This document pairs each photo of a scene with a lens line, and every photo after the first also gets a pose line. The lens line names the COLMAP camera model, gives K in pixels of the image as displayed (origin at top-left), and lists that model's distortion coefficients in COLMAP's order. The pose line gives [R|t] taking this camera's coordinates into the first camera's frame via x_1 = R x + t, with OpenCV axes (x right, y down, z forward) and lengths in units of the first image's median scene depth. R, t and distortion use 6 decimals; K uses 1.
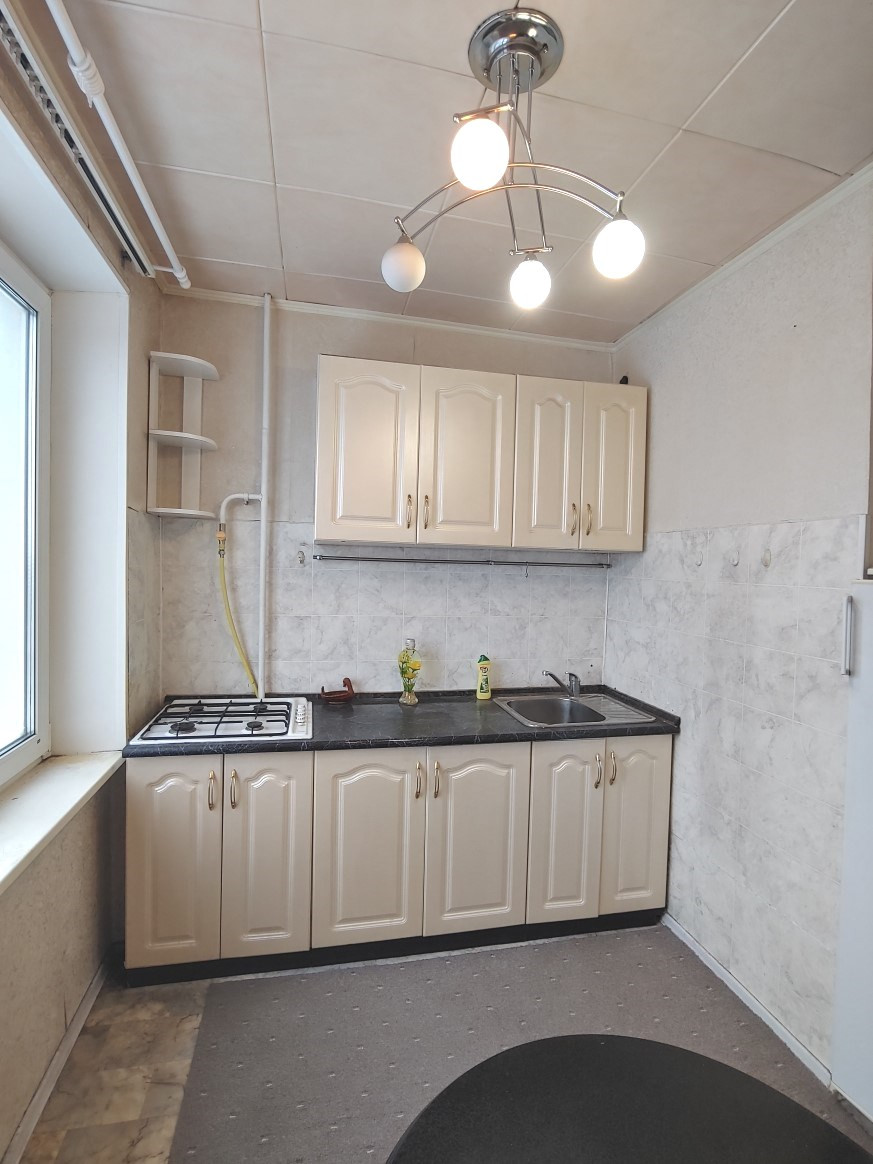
lens RADIAL K [[553.3, 0, 430.3], [0, 553.3, 582.1], [0, 0, 1]] dist [-0.012719, -0.002801]
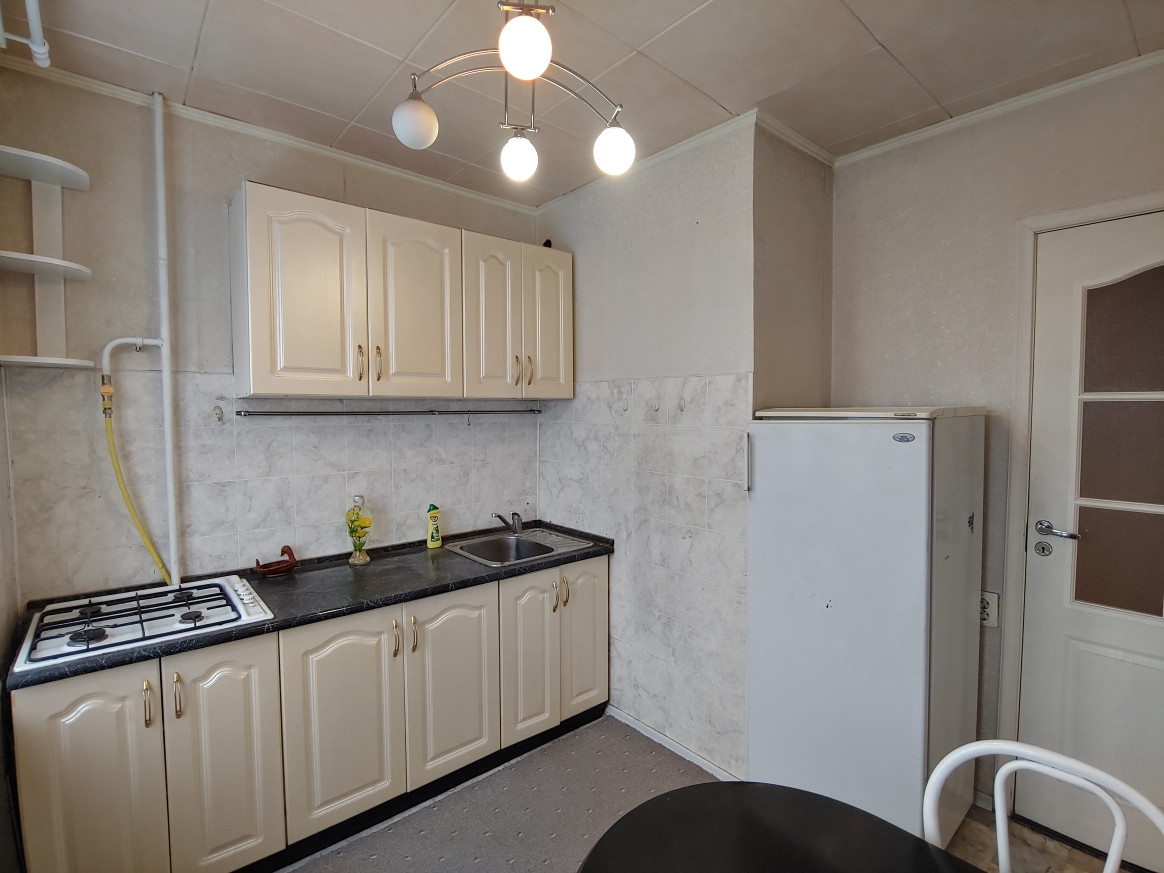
lens RADIAL K [[553.3, 0, 569.8], [0, 553.3, 436.6], [0, 0, 1]] dist [-0.012719, -0.002801]
pose [[0.885815, -0.052040, 0.461111, -0.180265], [0.040256, 0.998563, 0.035362, -0.021920], [-0.462289, -0.012762, 0.886638, -0.008337]]
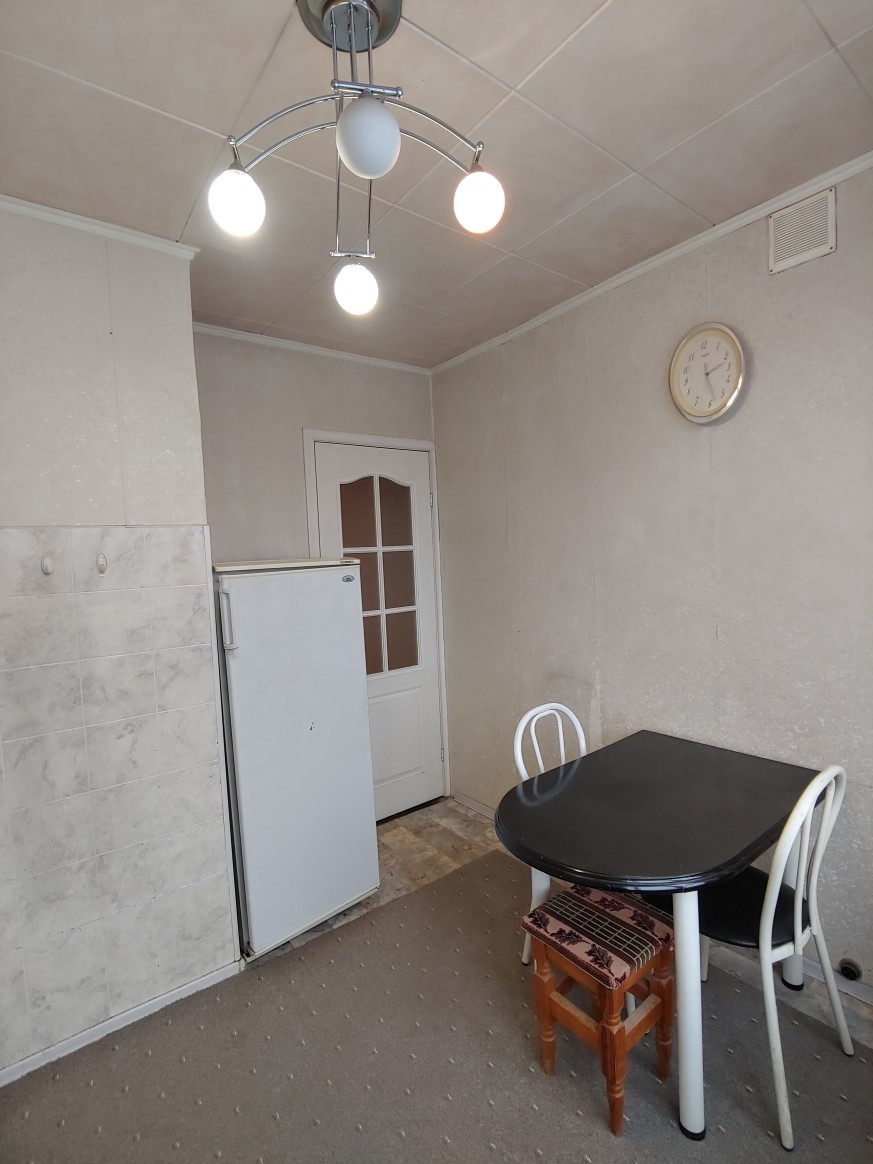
lens RADIAL K [[553.3, 0, 436.5], [0, 553.3, 585.1], [0, 0, 1]] dist [-0.012719, -0.002801]
pose [[-0.420390, -0.054367, 0.905713, -0.436423], [0.067837, 0.993526, 0.091125, -0.047136], [-0.904804, 0.099749, -0.413981, 0.760363]]
